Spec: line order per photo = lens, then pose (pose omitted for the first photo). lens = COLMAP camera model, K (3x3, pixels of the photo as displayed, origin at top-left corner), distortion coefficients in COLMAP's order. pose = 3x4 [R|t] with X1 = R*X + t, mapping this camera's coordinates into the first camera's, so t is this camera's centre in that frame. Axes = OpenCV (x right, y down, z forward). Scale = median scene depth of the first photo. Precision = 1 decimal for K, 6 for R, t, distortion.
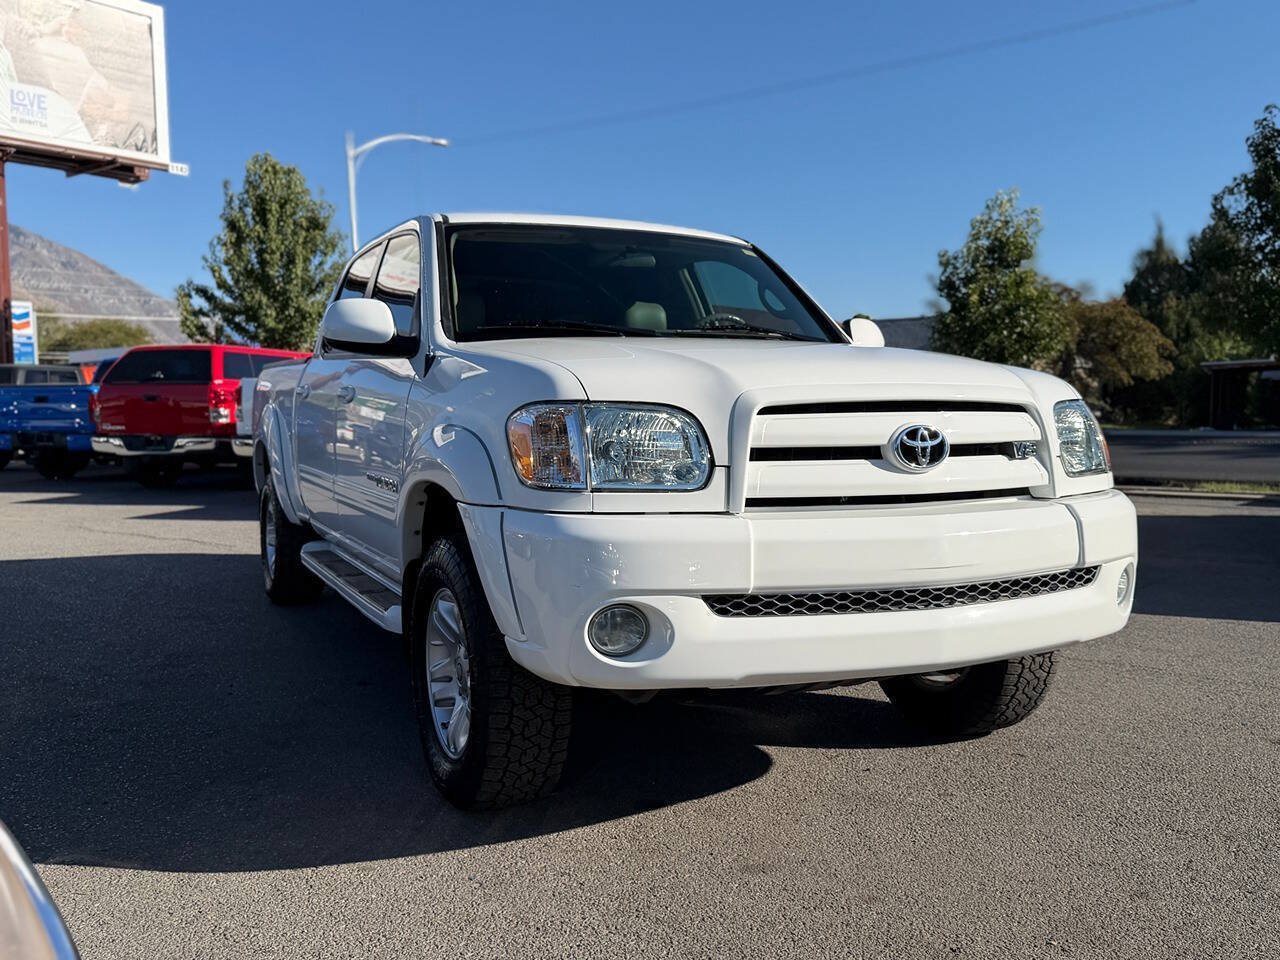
lens RADIAL K [[1123.1, 0, 634.8], [0, 1123.1, 484.1], [0, 0, 1]] dist [0.056140, -0.092052]
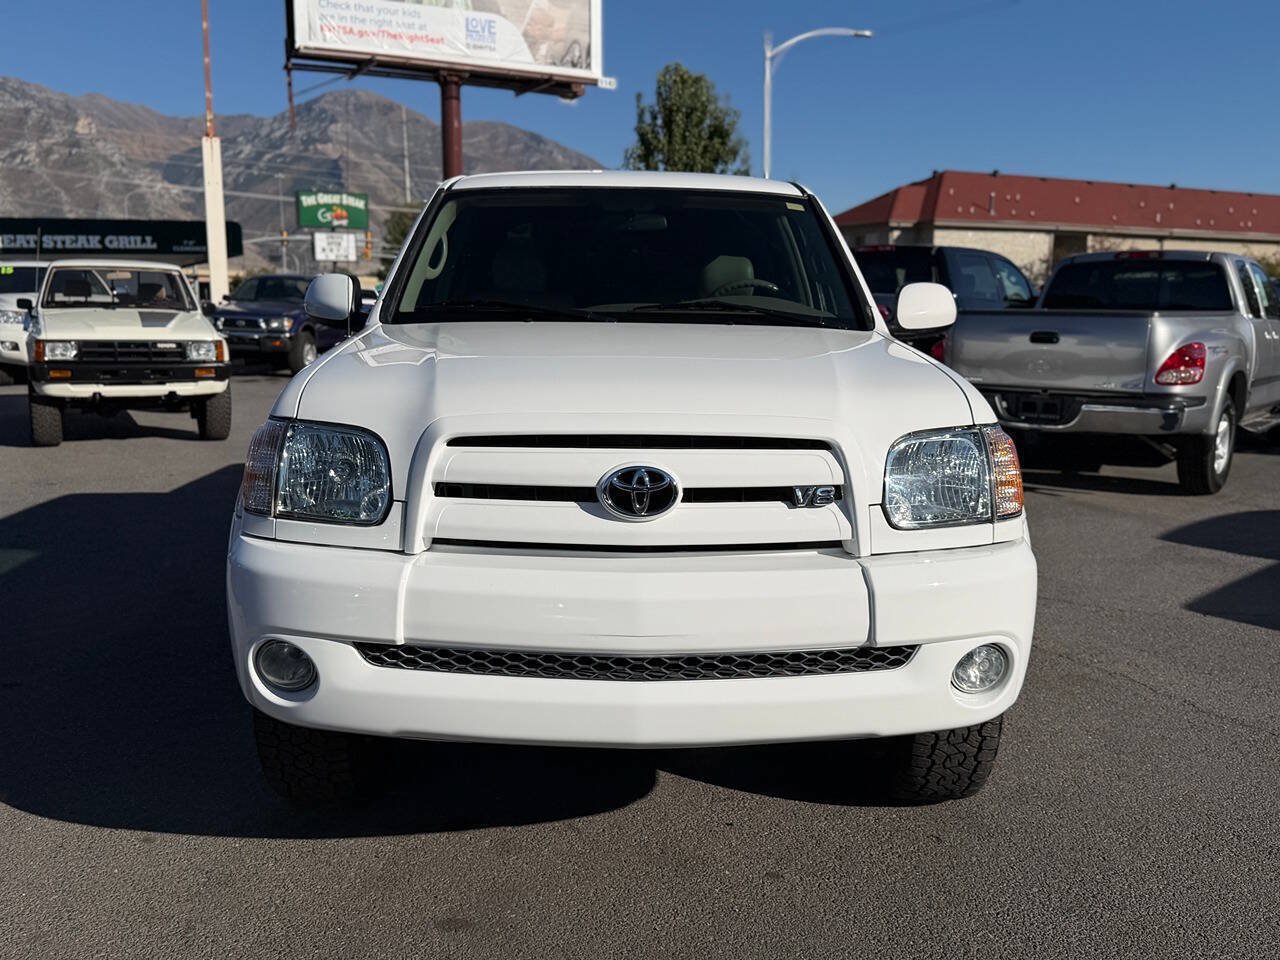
lens RADIAL K [[1115.1, 0, 640.6], [0, 1115.1, 480.7], [0, 0, 1]] dist [0.110905, -0.202851]
pose [[0.919097, 0.075206, -0.386788, 0.108754], [-0.040848, 0.994513, 0.096306, -0.022901], [0.391909, -0.072715, 0.917126, 0.042455]]
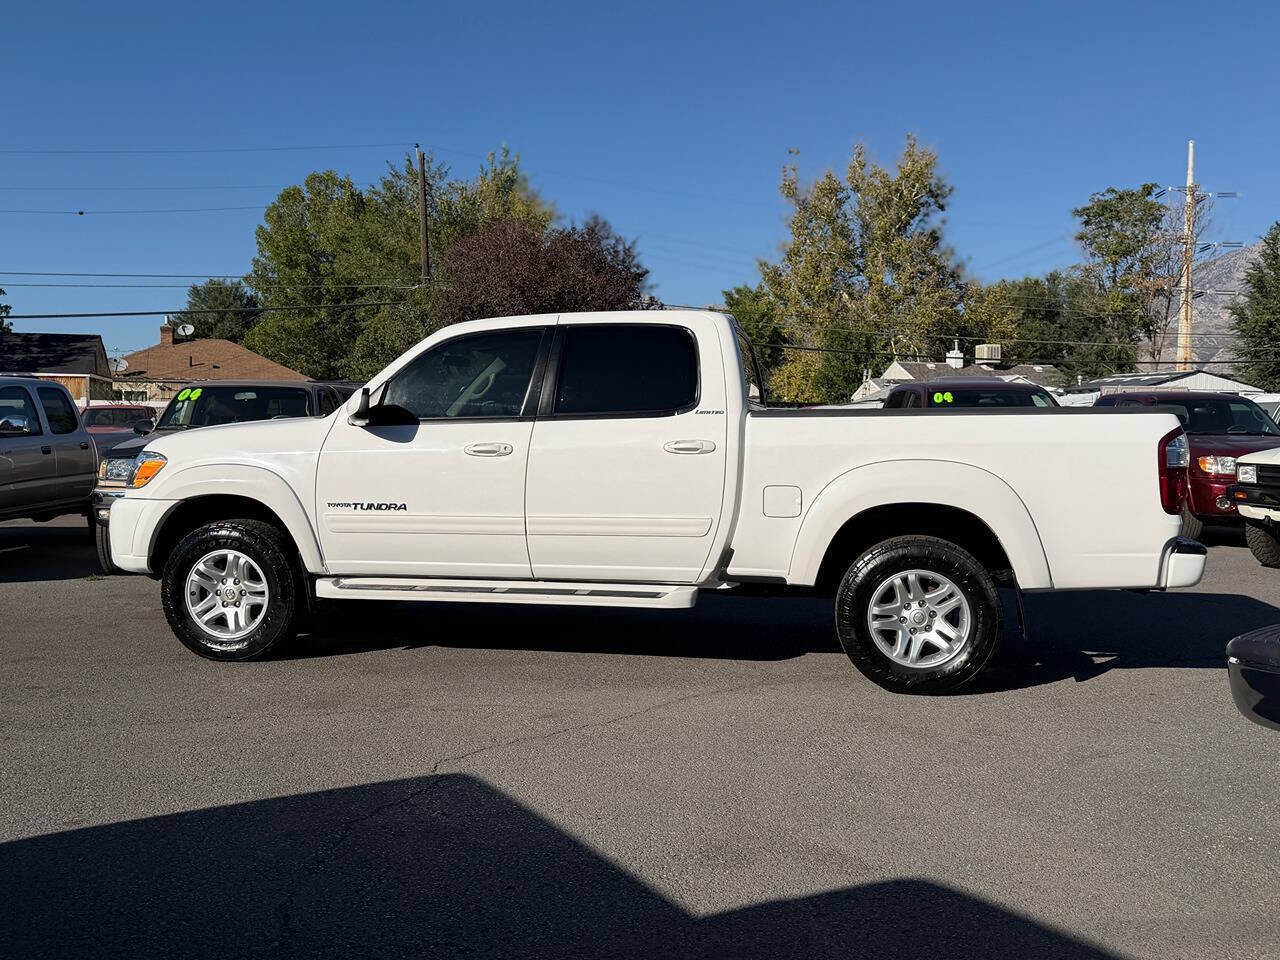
lens RADIAL K [[1130.1, 0, 634.0], [0, 1130.1, 488.9], [0, 0, 1]] dist [0.187944, -0.385418]
pose [[-0.573310, 0.038234, -0.818446, 0.339166], [-0.061716, 0.994058, 0.089669, -0.052756], [0.817011, 0.101920, -0.567543, 0.625462]]
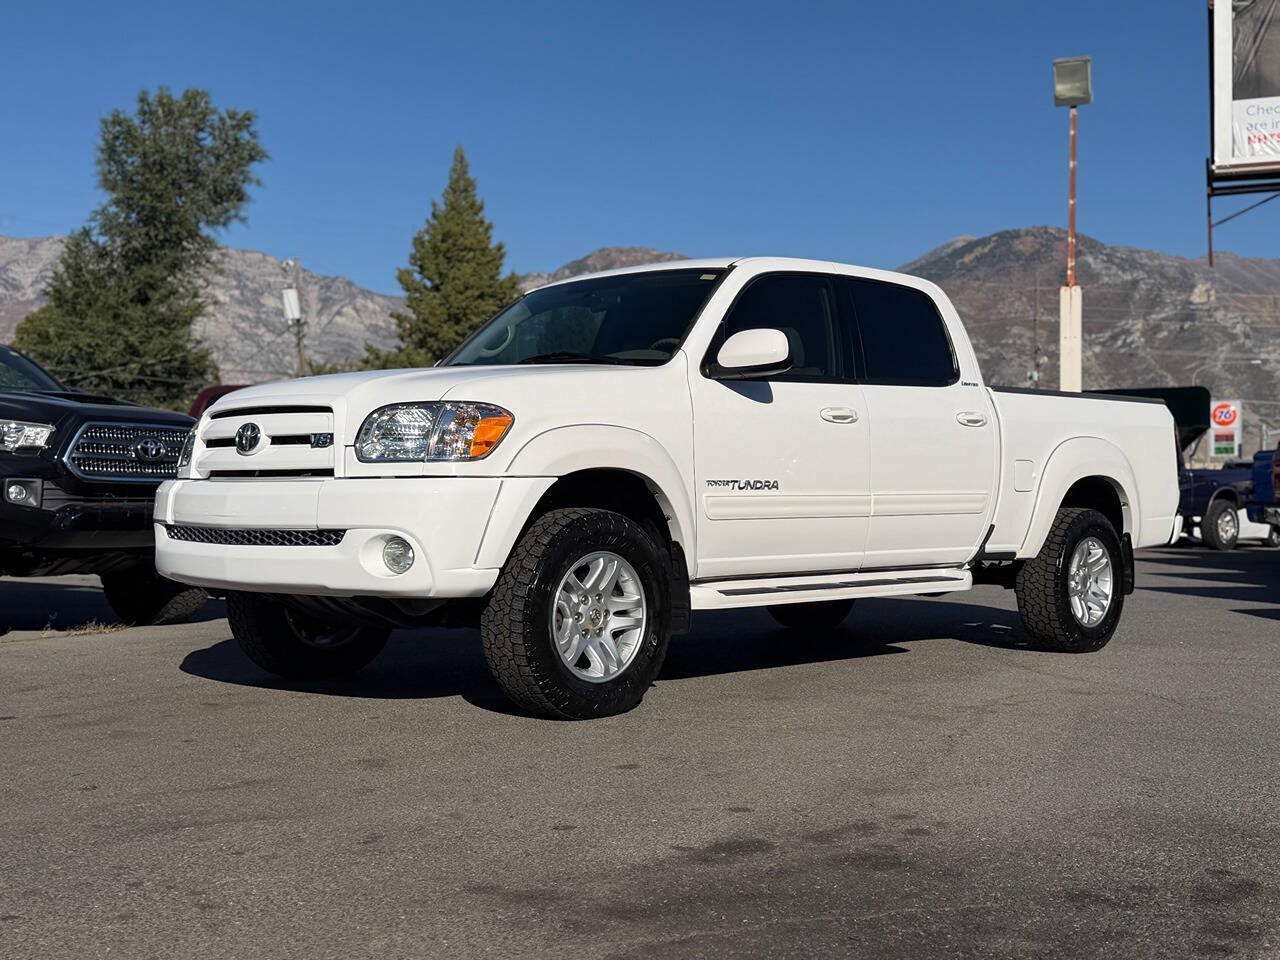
lens RADIAL K [[1485.2, 0, 638.1], [0, 1485.2, 486.2], [0, 0, 1]] dist [0.228083, -0.546303]
pose [[0.357026, -0.003278, -0.934089, 0.429612], [-0.068255, 0.997229, -0.029588, 0.010285], [0.931597, 0.074320, 0.355813, 0.145595]]
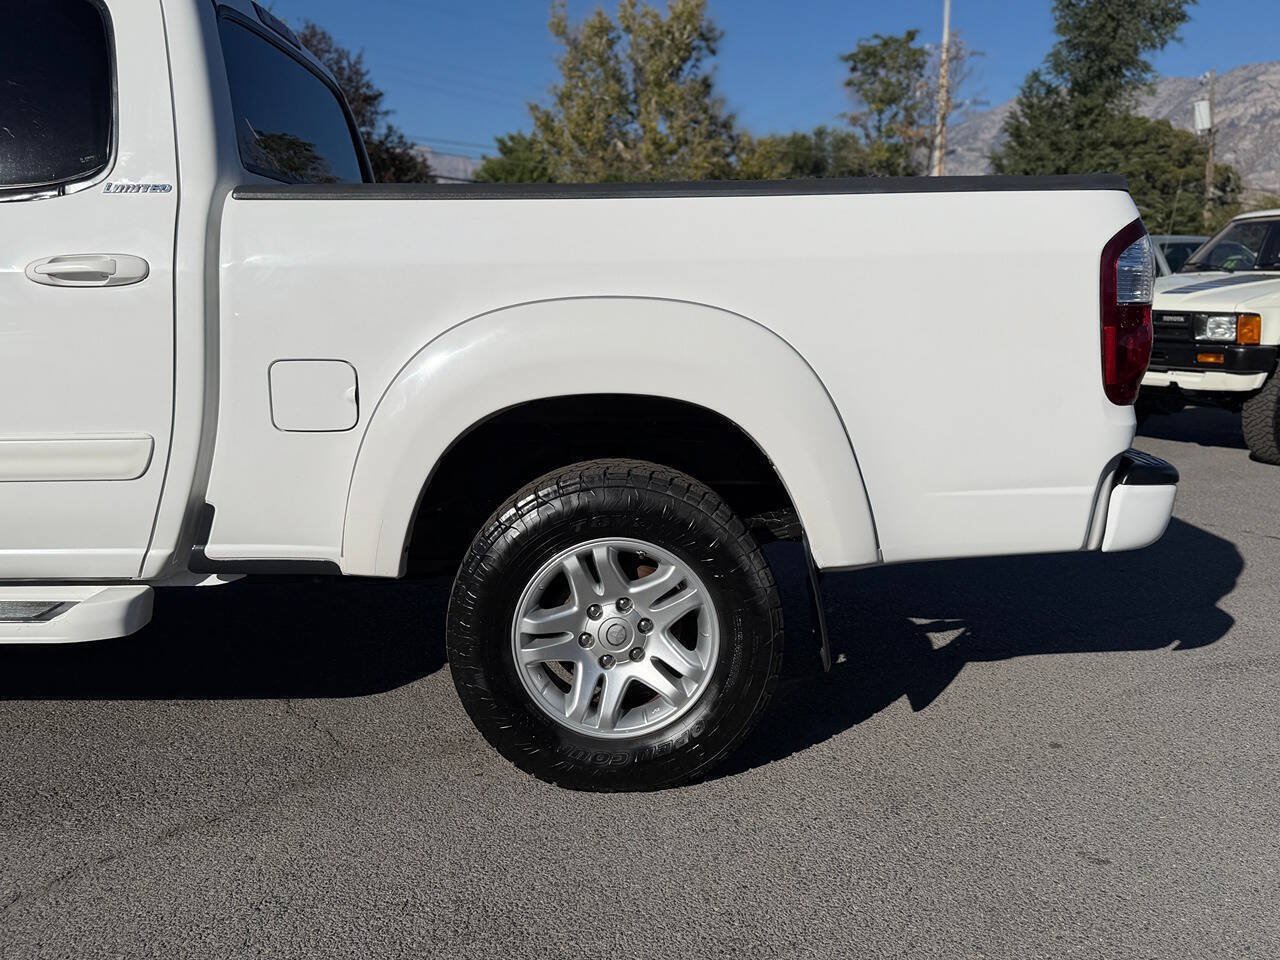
lens RADIAL K [[1109.8, 0, 628.9], [0, 1109.8, 495.0], [0, 0, 1]] dist [0.126905, -0.221296]
pose [[-0.413280, 0.166022, -0.895342, 0.130079], [-0.059202, 0.976260, 0.208353, -0.040397], [0.908678, 0.139114, -0.393640, 0.559859]]
